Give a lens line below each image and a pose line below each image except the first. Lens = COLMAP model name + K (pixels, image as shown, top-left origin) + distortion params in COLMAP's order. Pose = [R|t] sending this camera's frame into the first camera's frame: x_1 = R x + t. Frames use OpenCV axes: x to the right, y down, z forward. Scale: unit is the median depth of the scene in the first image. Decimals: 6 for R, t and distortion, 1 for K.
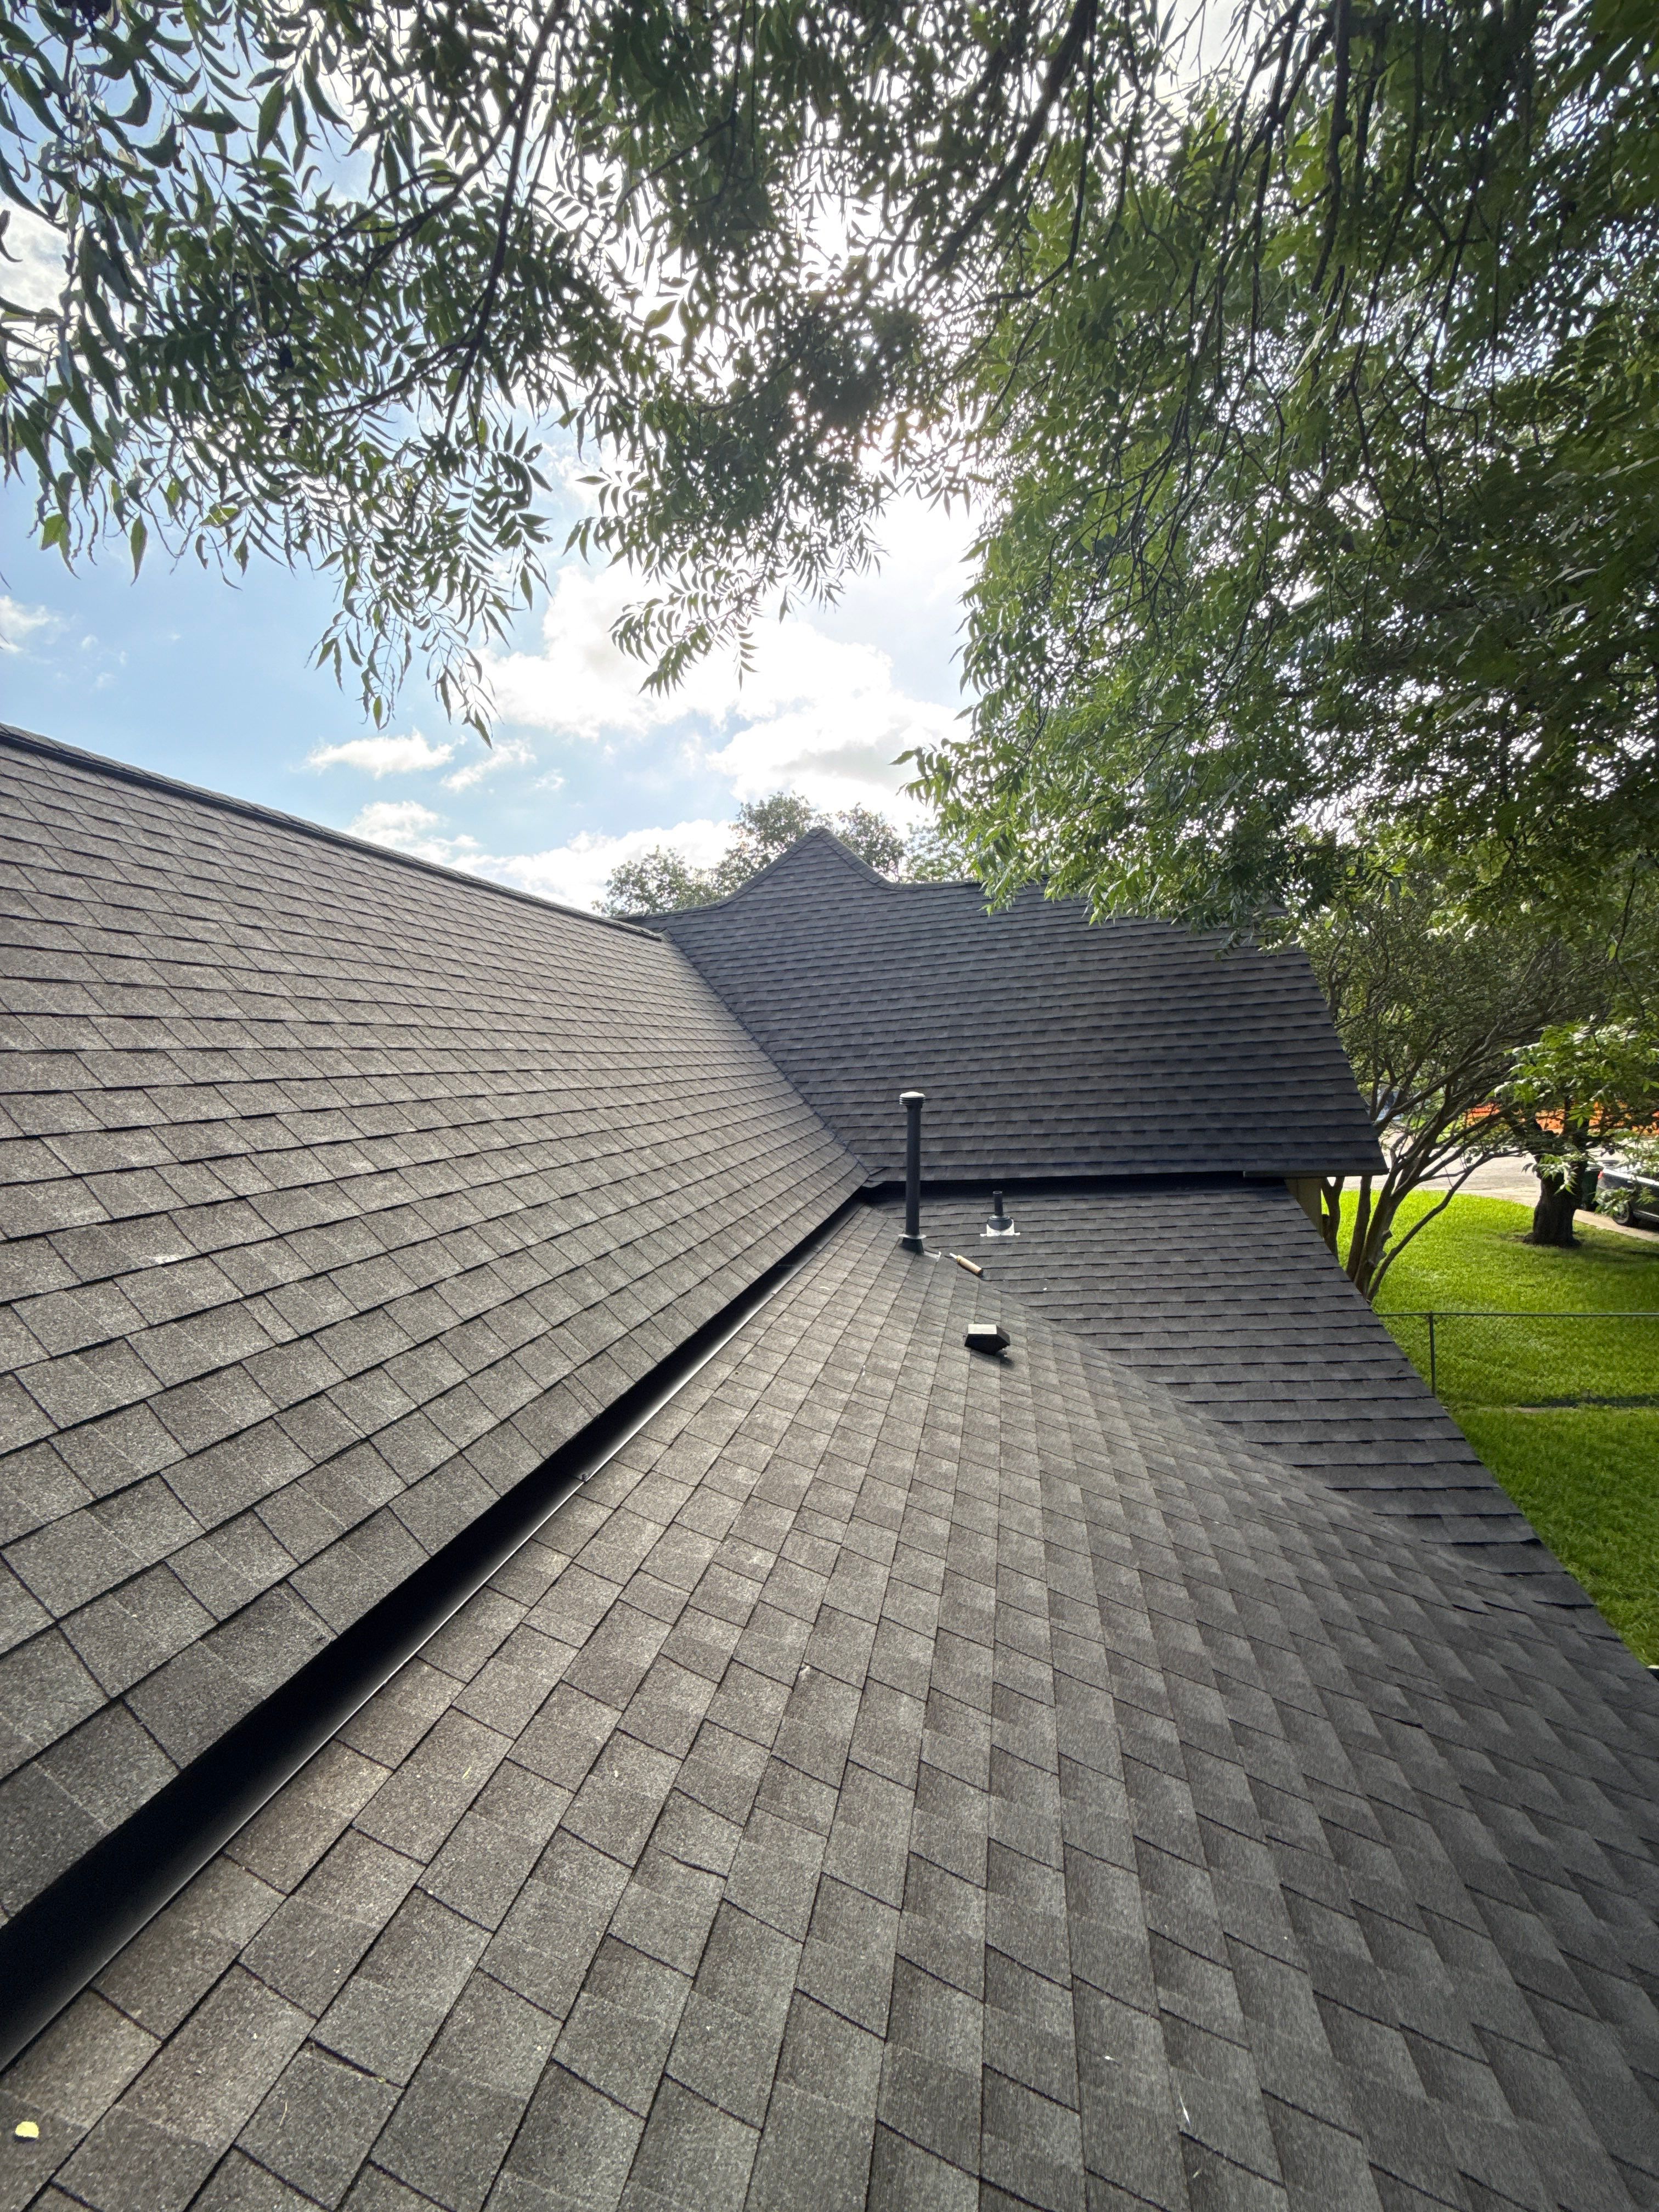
lens RADIAL K [[882.7, 0, 824.7], [0, 882.7, 1099.3], [0, 0, 1]] dist [-0.002513, 0.001259]
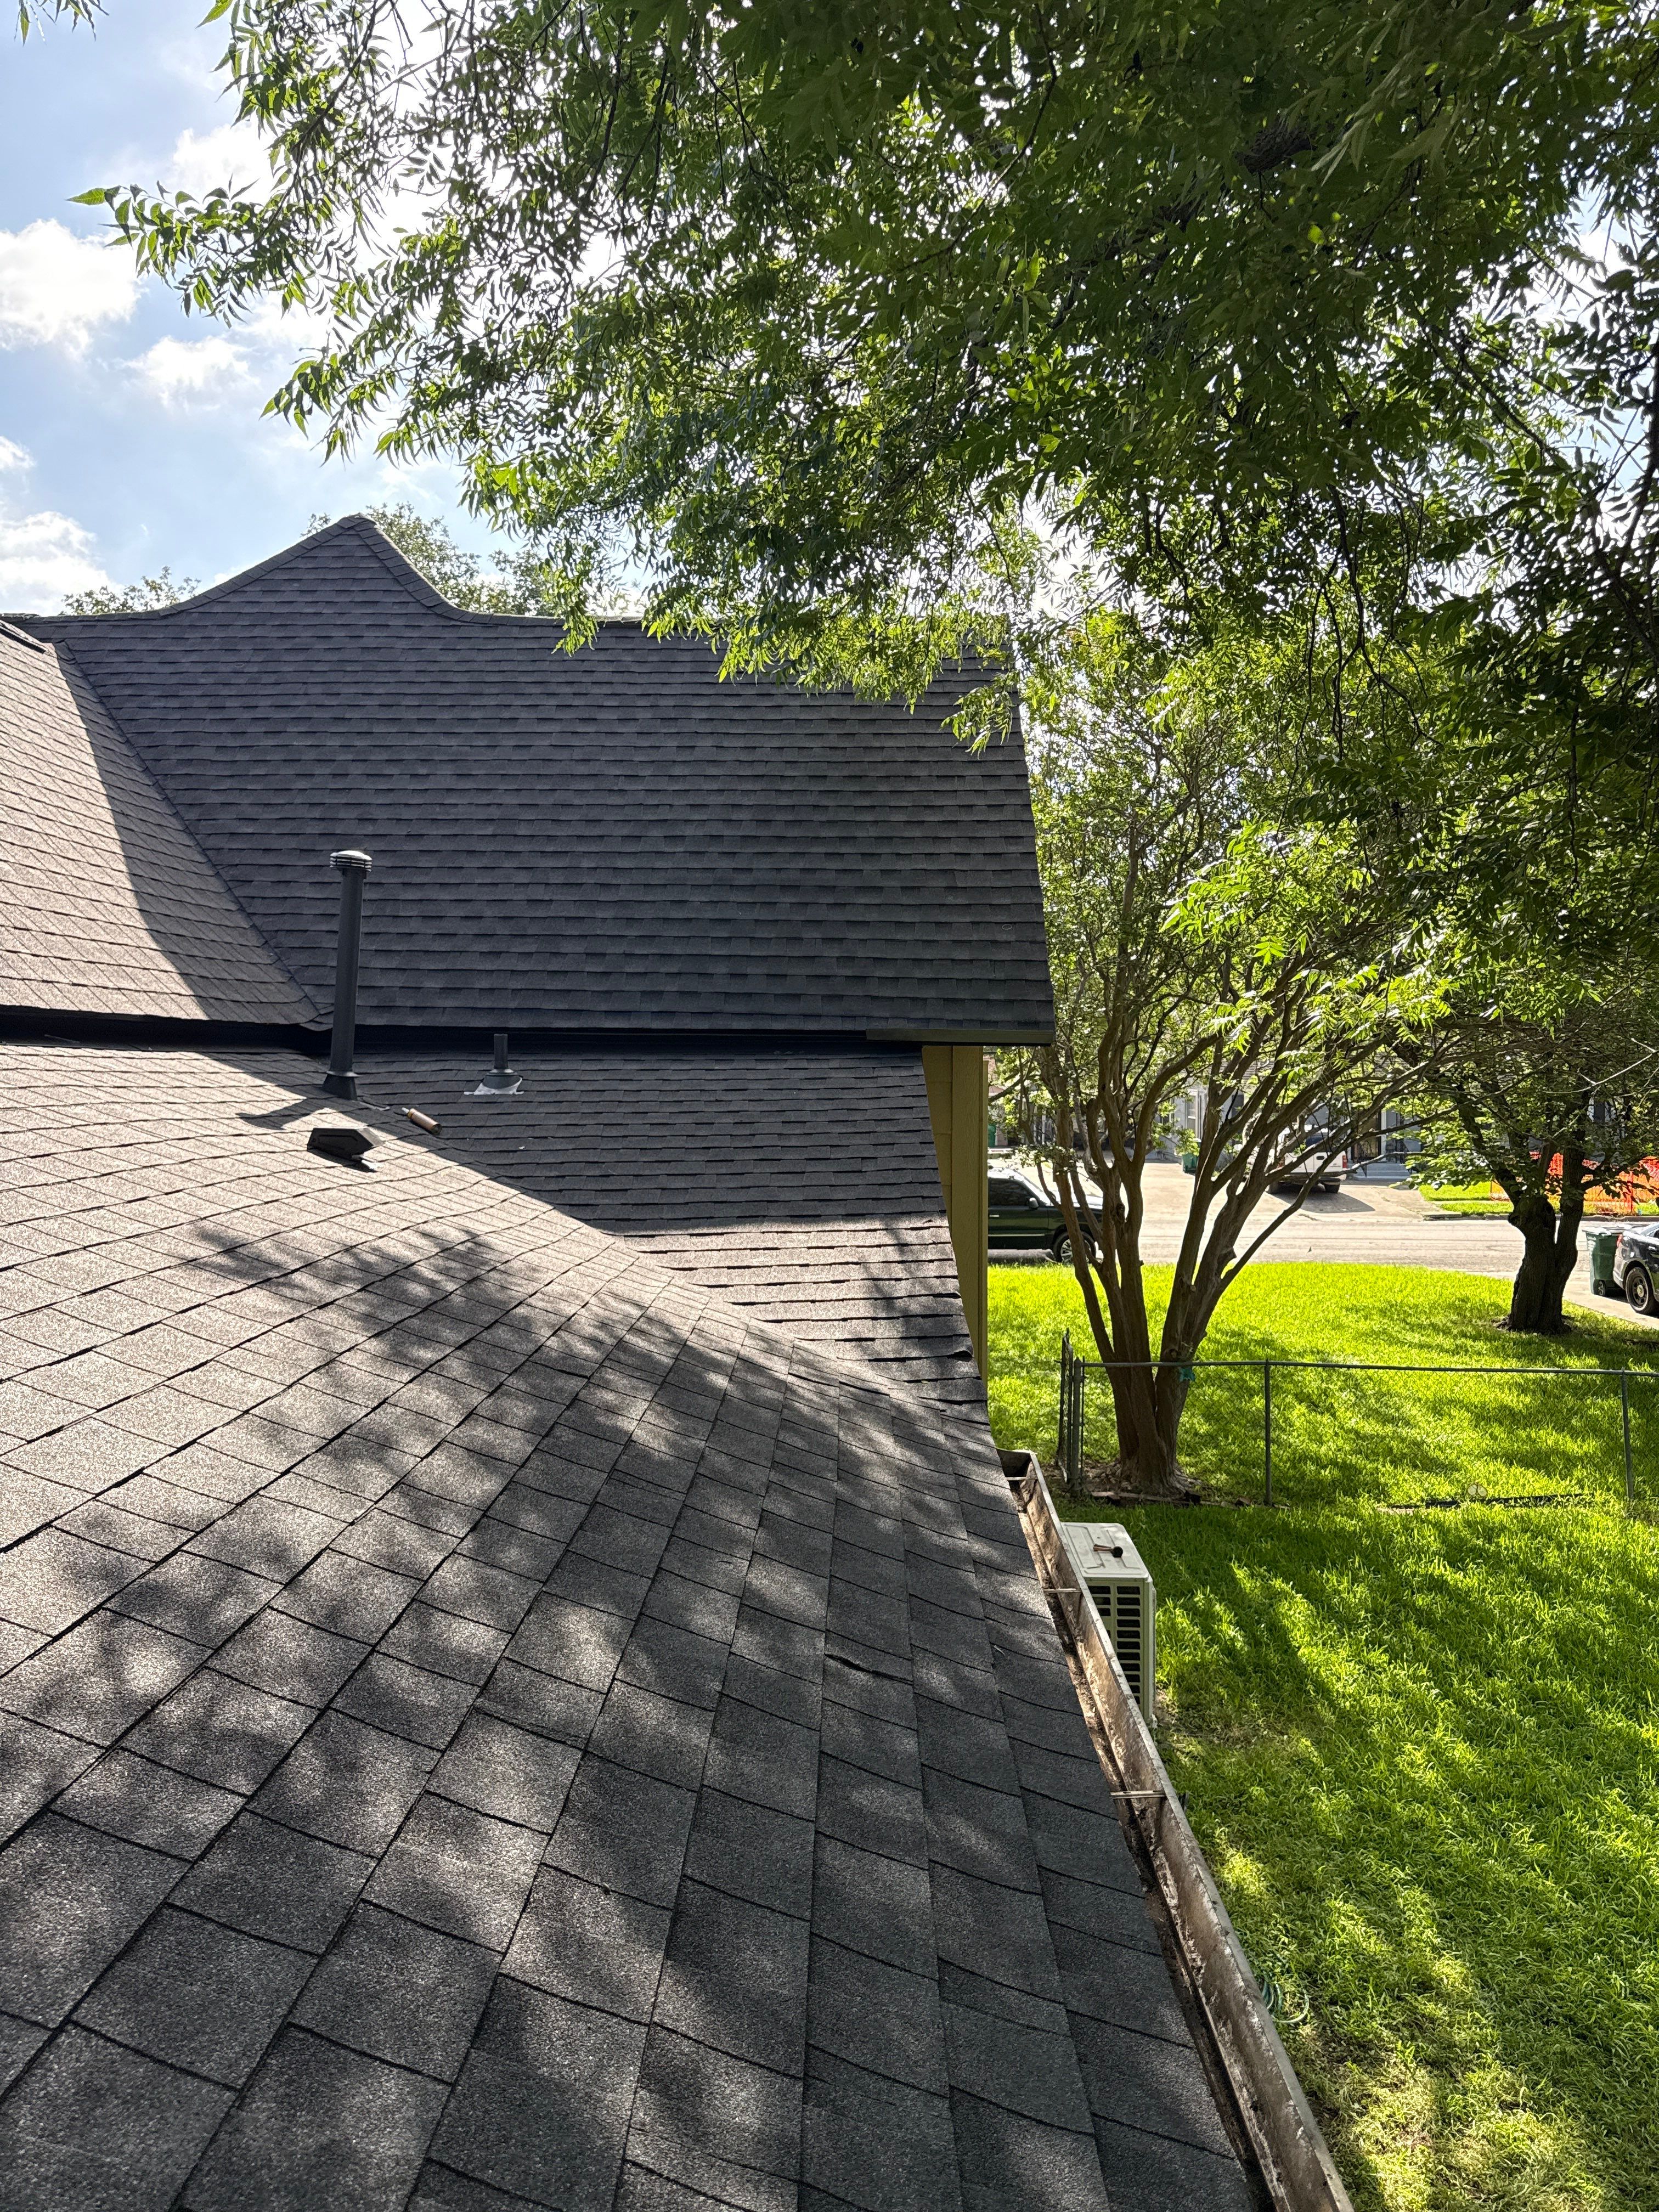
lens RADIAL K [[1558.8, 0, 833.1], [0, 1558.8, 1094.7], [0, 0, 1]] dist [0.074815, -0.133849]
pose [[0.980224, 0.063792, 0.187328, 0.506357], [-0.058484, 0.997718, -0.033730, 0.396384], [-0.189053, 0.022107, 0.981718, -0.437653]]
